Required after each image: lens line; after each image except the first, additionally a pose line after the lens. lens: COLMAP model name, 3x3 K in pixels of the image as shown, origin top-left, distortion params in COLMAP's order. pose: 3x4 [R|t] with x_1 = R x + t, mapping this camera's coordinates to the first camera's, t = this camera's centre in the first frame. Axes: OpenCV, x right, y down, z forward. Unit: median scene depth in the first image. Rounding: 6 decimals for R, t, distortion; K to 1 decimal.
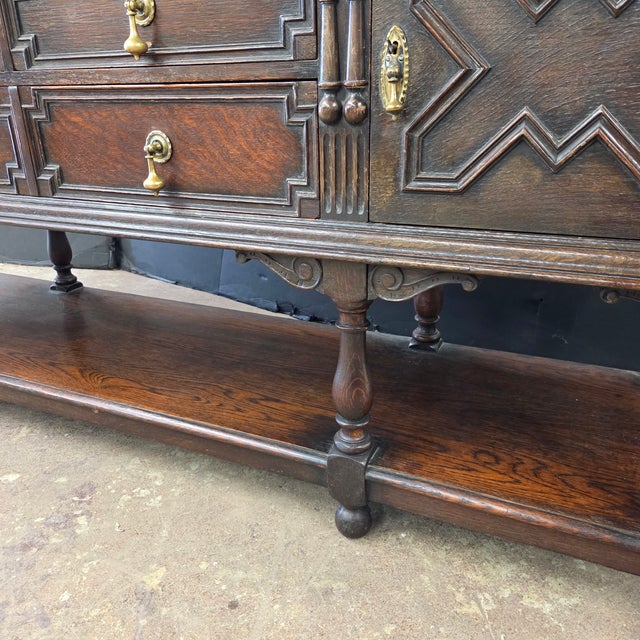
lens RADIAL K [[580.2, 0, 318.3], [0, 580.2, 318.5], [0, 0, 1]] dist [0.070924, -0.058793]
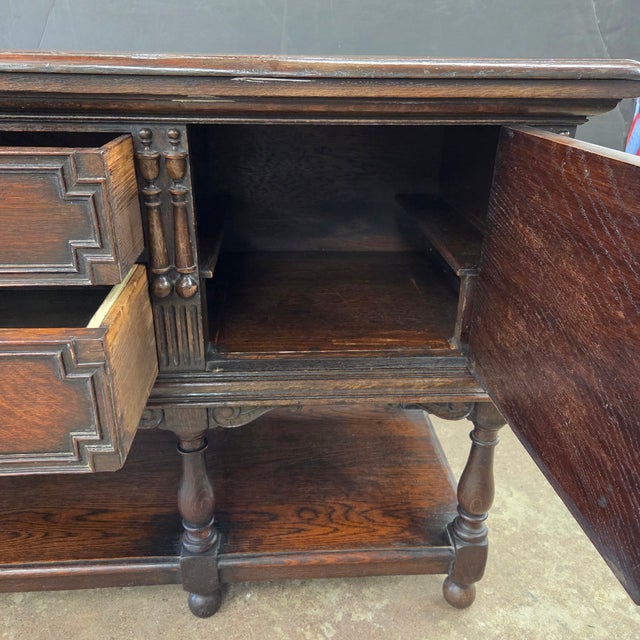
lens RADIAL K [[580.2, 0, 318.3], [0, 580.2, 318.5], [0, 0, 1]] dist [0.070924, -0.058793]
pose [[0.880553, -0.165736, 0.444025, -0.177986], [0.142821, 0.986106, 0.084841, -0.280020], [-0.451917, -0.011291, 0.891989, -0.107170]]
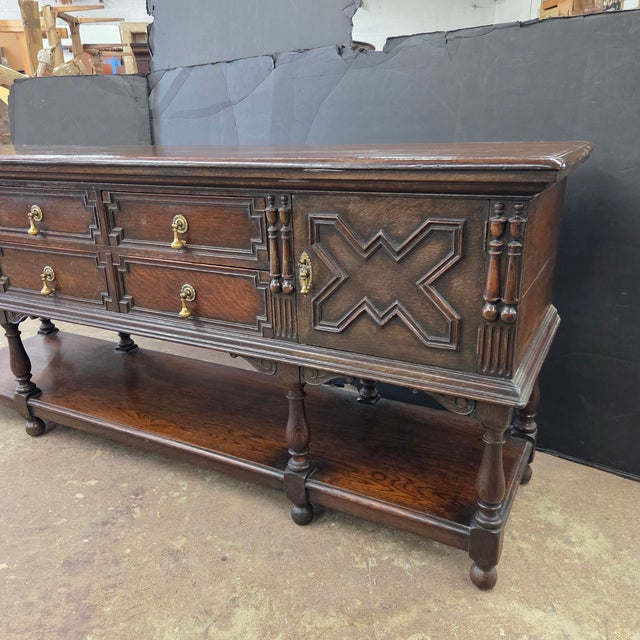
lens RADIAL K [[580.2, 0, 318.3], [0, 580.2, 318.5], [0, 0, 1]] dist [0.070924, -0.058793]
pose [[0.997741, 0.012229, -0.066050, 0.226132], [-0.015169, 0.998907, -0.044209, -0.136066], [0.065437, 0.045111, 0.996837, -0.694152]]
